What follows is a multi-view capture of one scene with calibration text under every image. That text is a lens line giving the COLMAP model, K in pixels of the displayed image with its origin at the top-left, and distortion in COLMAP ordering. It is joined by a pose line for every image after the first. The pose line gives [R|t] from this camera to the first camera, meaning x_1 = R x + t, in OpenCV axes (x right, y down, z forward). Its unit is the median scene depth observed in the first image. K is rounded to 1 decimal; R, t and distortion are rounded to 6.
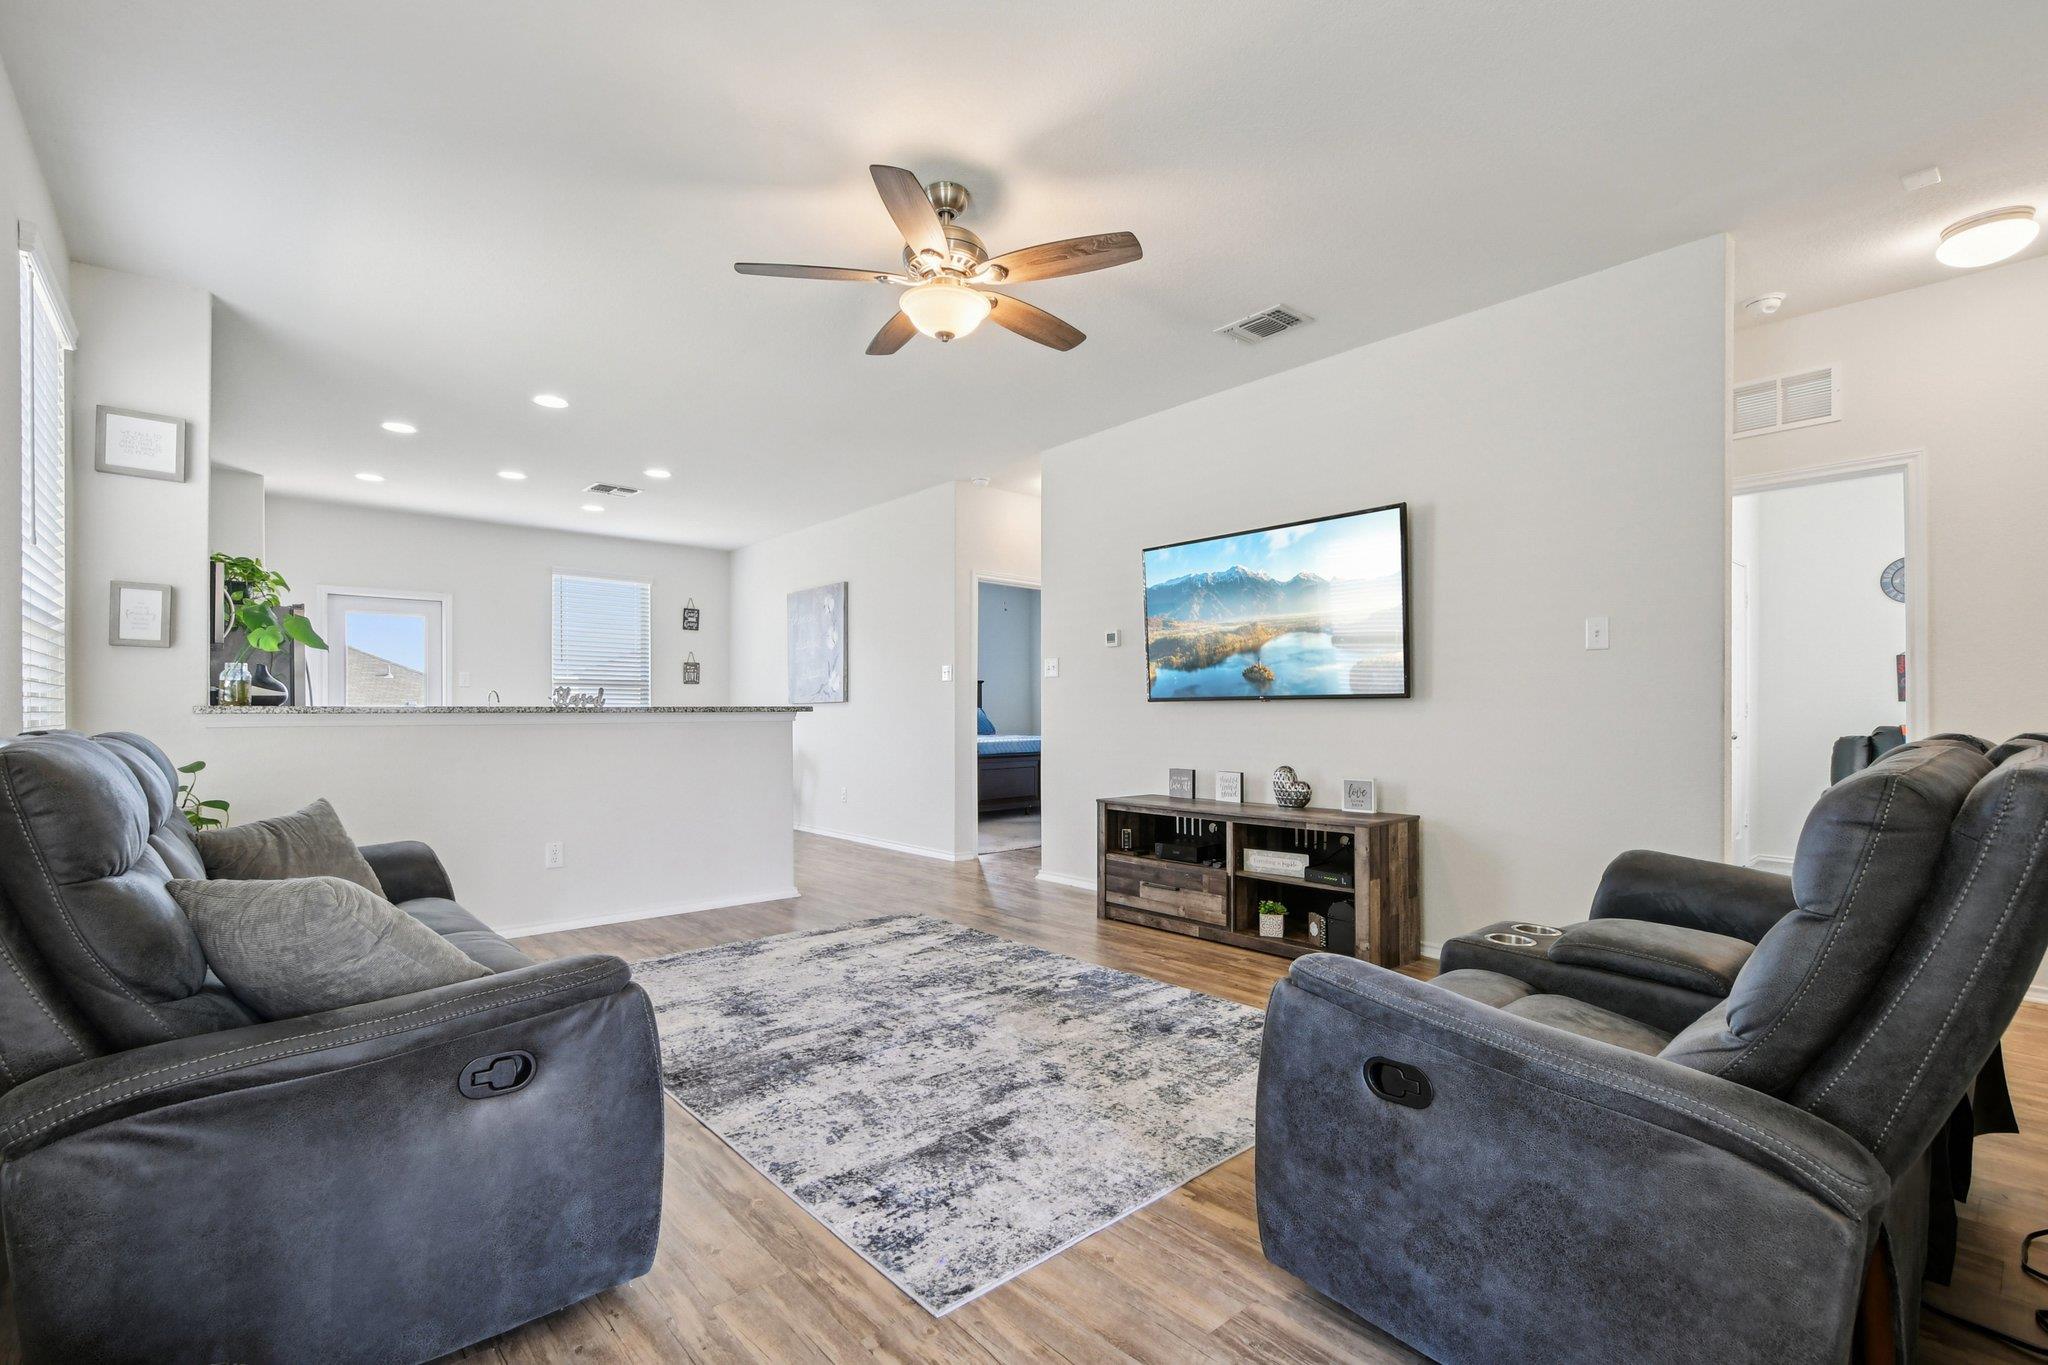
lens RADIAL K [[908.3, 0, 1015.0], [0, 908.3, 708.5], [0, 0, 1]] dist [0.005023, -0.000981]
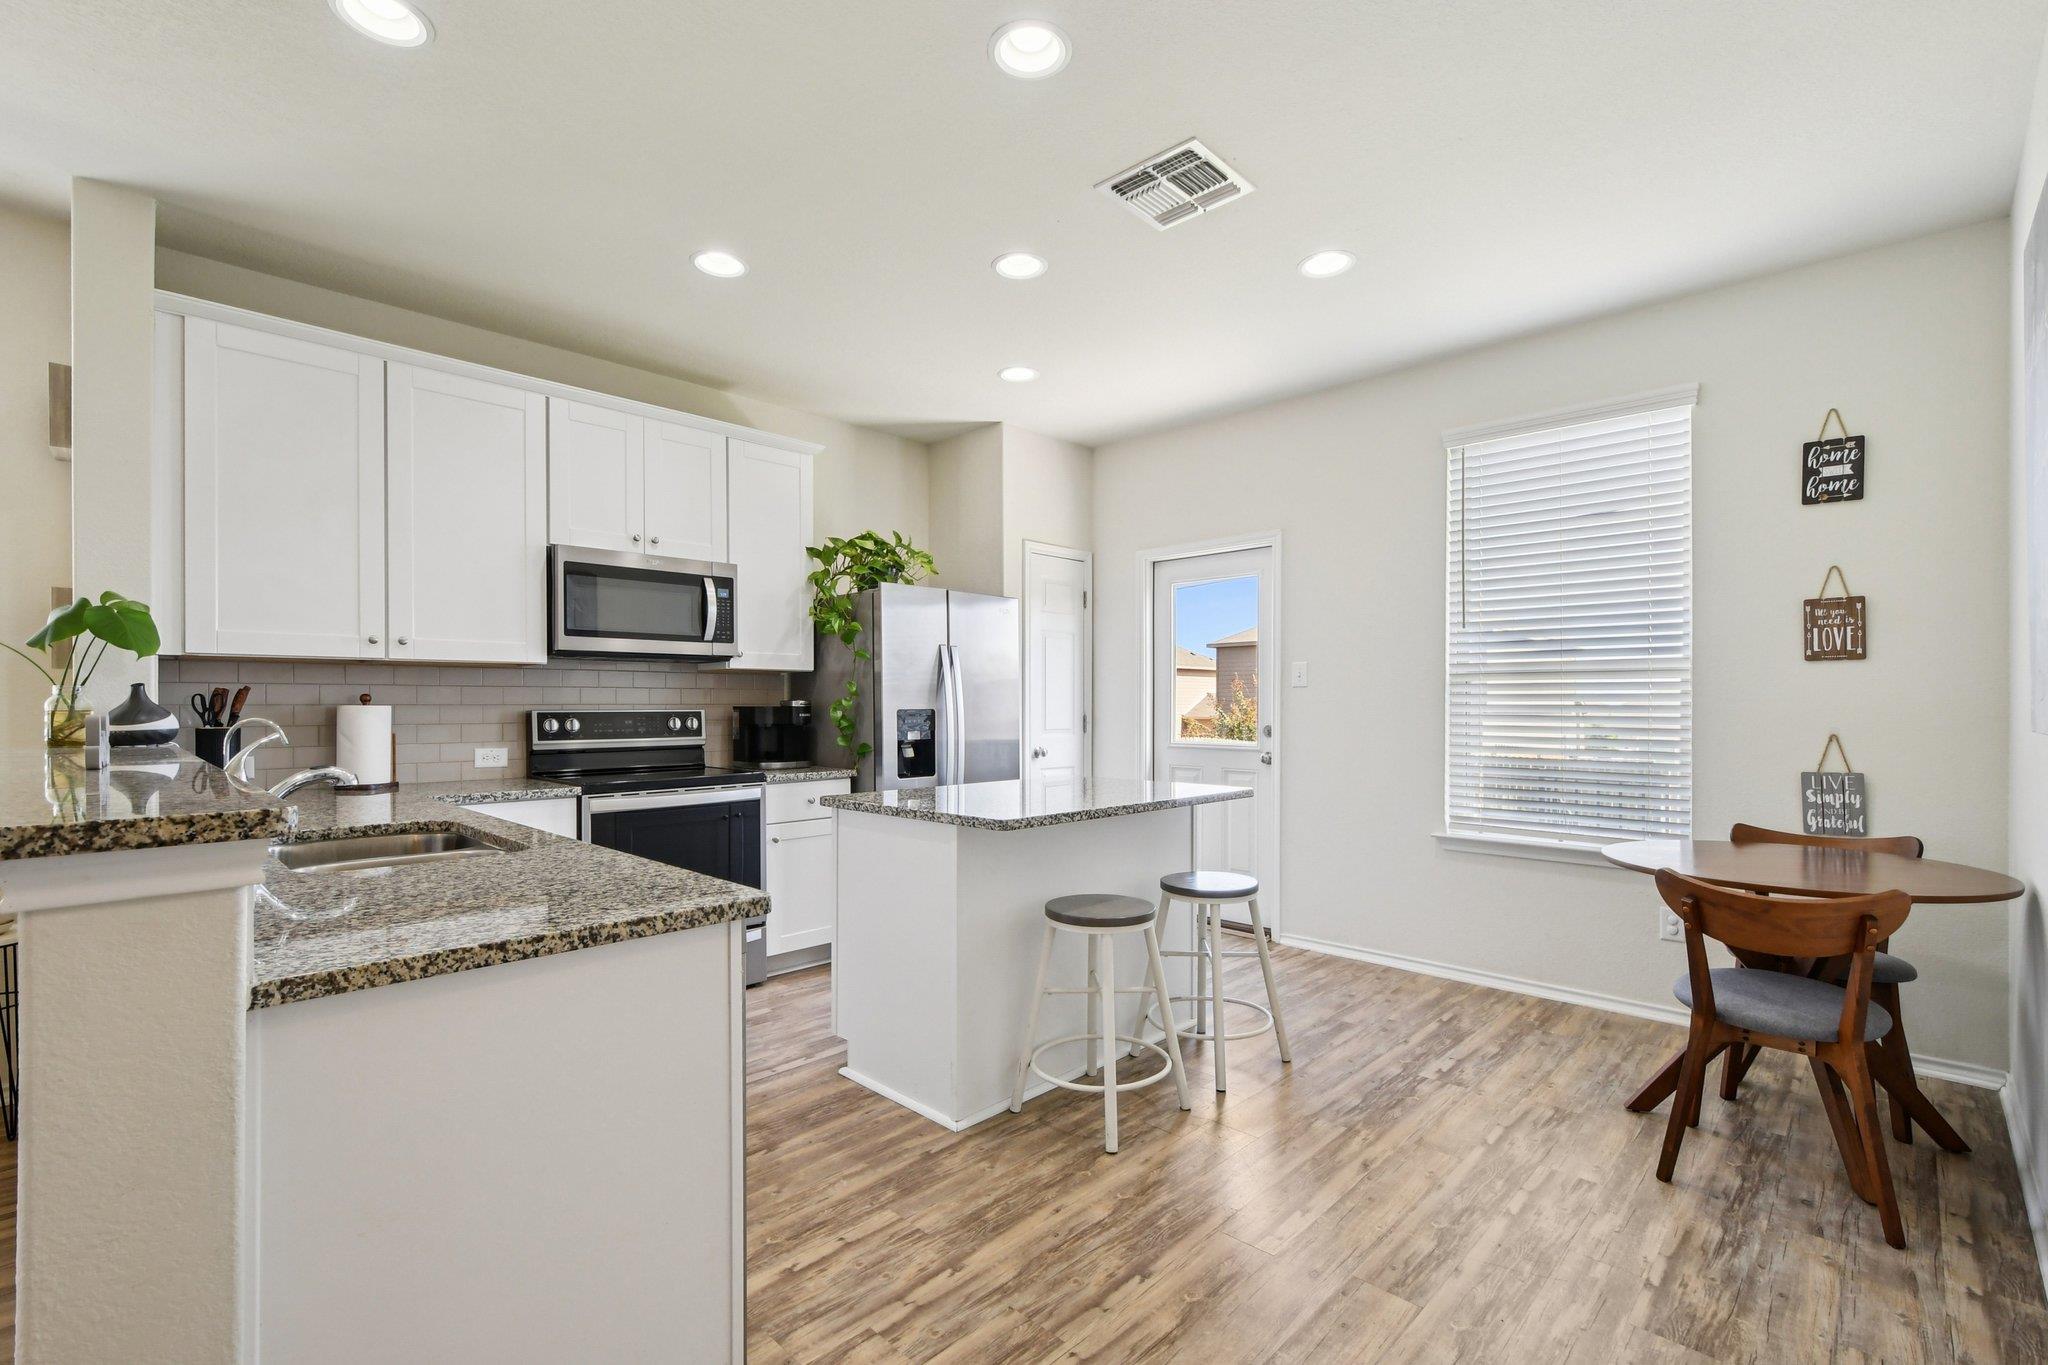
lens RADIAL K [[908.3, 0, 1015.0], [0, 908.3, 708.5], [0, 0, 1]] dist [0.005023, -0.000981]
pose [[0.076133, 0.005645, -0.997082, -0.107138], [0.003752, 0.999975, 0.005948, -0.033375], [0.997091, -0.004193, 0.076110, 1.783312]]
